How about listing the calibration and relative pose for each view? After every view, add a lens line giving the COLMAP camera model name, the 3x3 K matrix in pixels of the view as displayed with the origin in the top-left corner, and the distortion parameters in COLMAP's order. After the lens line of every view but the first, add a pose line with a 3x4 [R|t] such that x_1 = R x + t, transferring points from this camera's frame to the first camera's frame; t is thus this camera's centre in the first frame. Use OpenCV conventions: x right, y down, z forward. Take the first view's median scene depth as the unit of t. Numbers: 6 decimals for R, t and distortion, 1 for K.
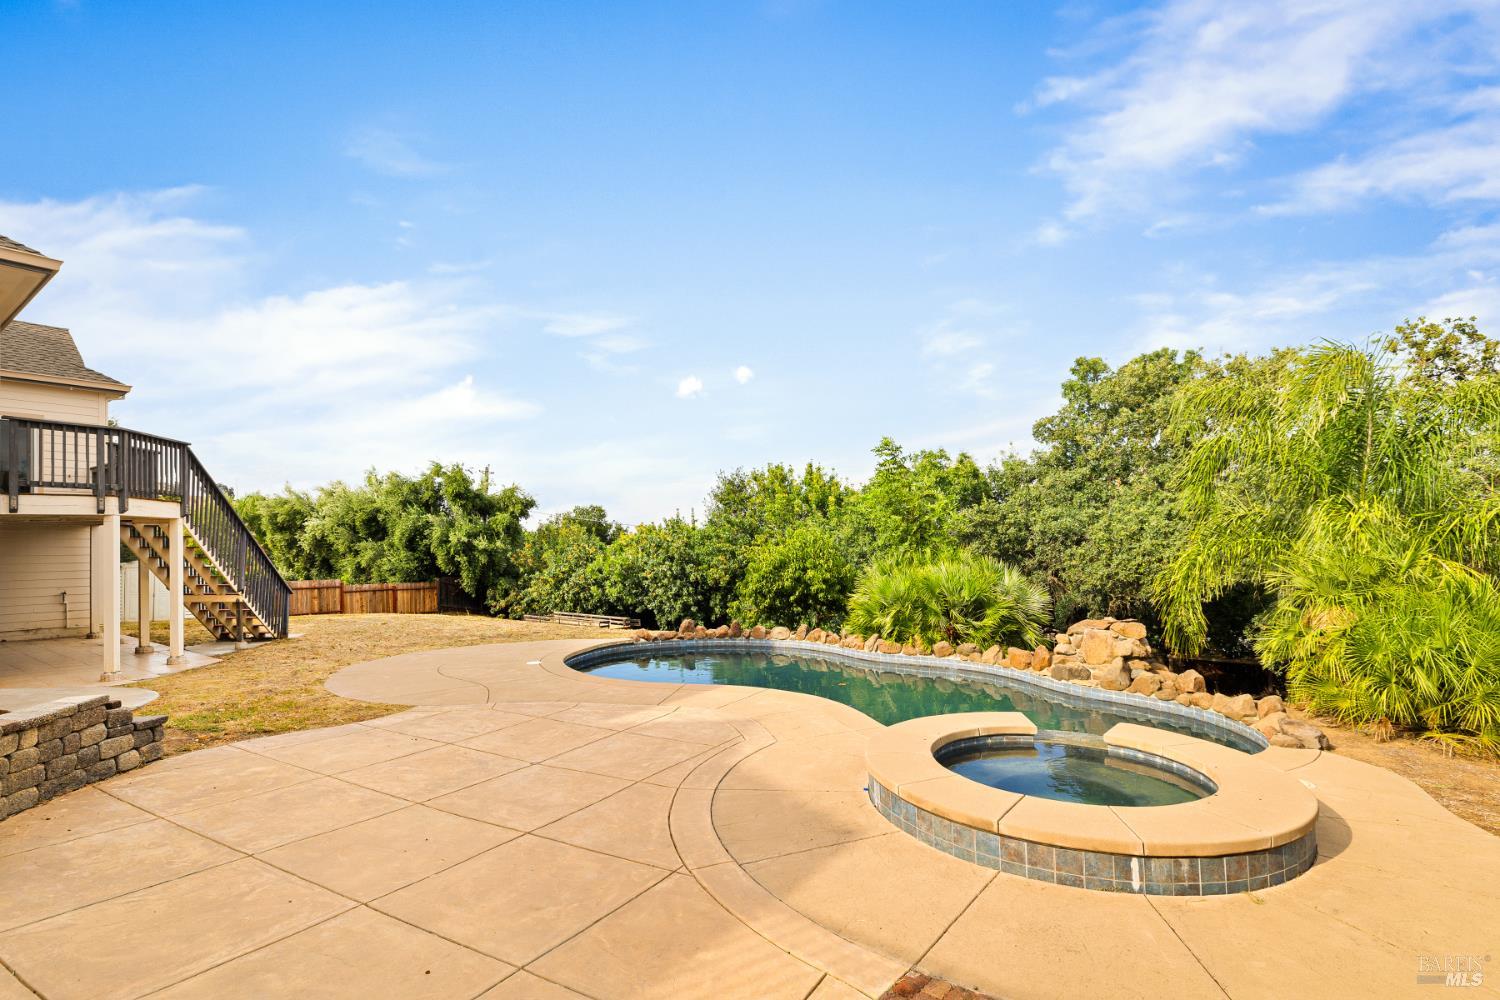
lens RADIAL K [[717.7, 0, 723.4], [0, 717.7, 537.3], [0, 0, 1]] dist [0.003426, -0.001354]
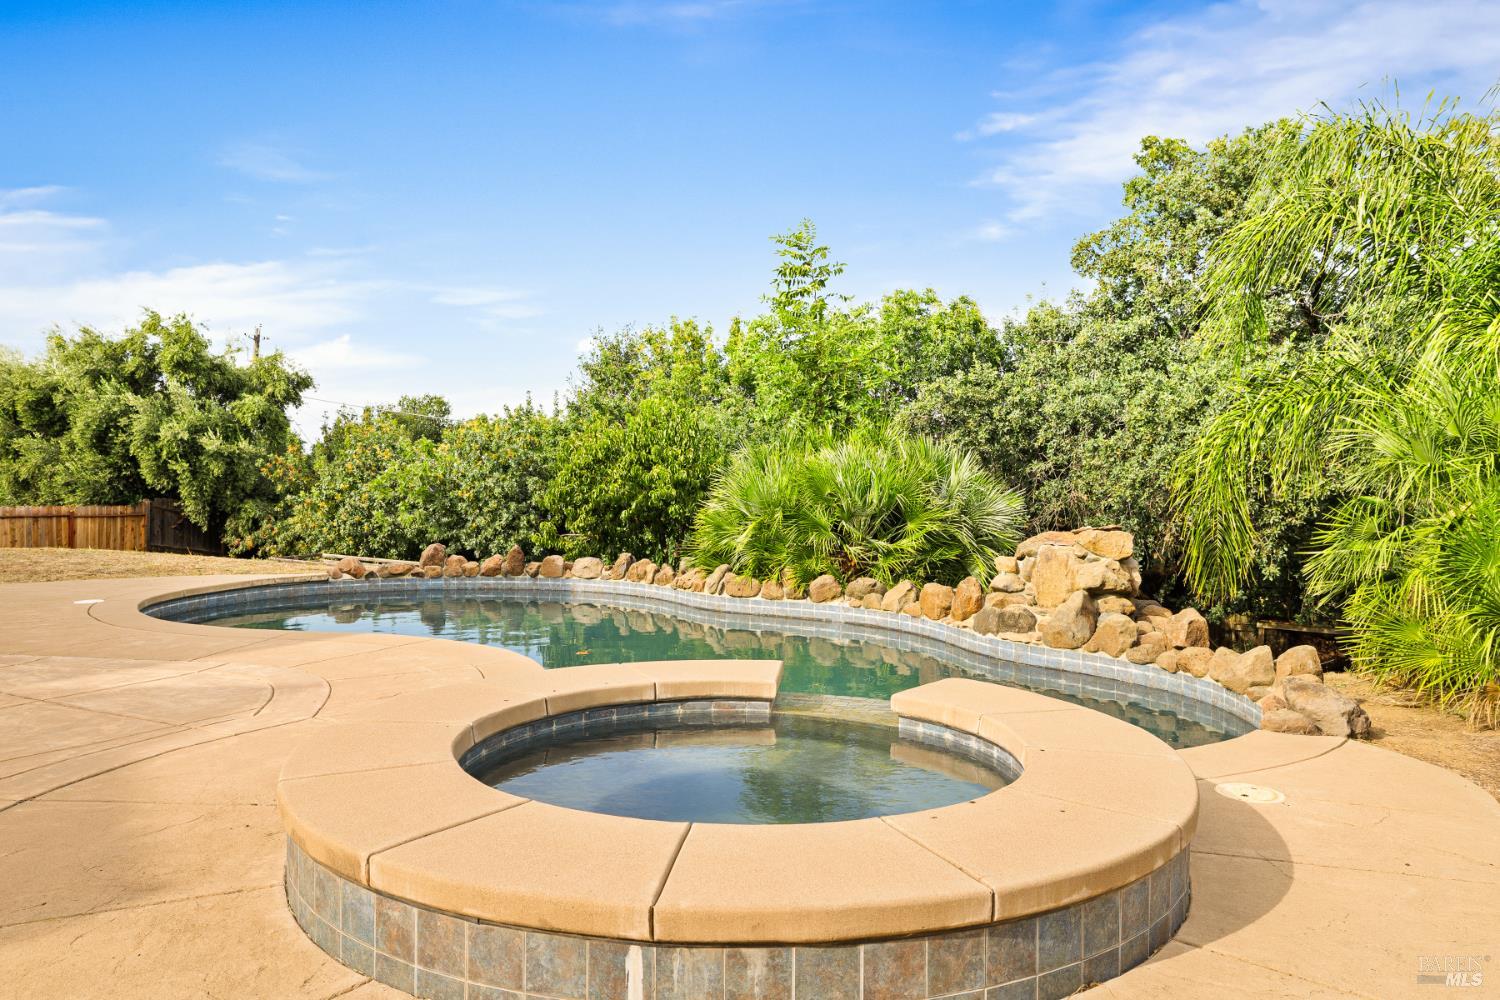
lens RADIAL K [[1081.3, 0, 749.7], [0, 1081.3, 524.1], [0, 0, 1]] dist [0.005503, -0.011374]
pose [[0.998840, 0.017025, 0.045052, 0.179029], [-0.019178, 0.998673, 0.047797, 0.056049], [-0.044178, -0.048606, 0.997841, 0.125980]]
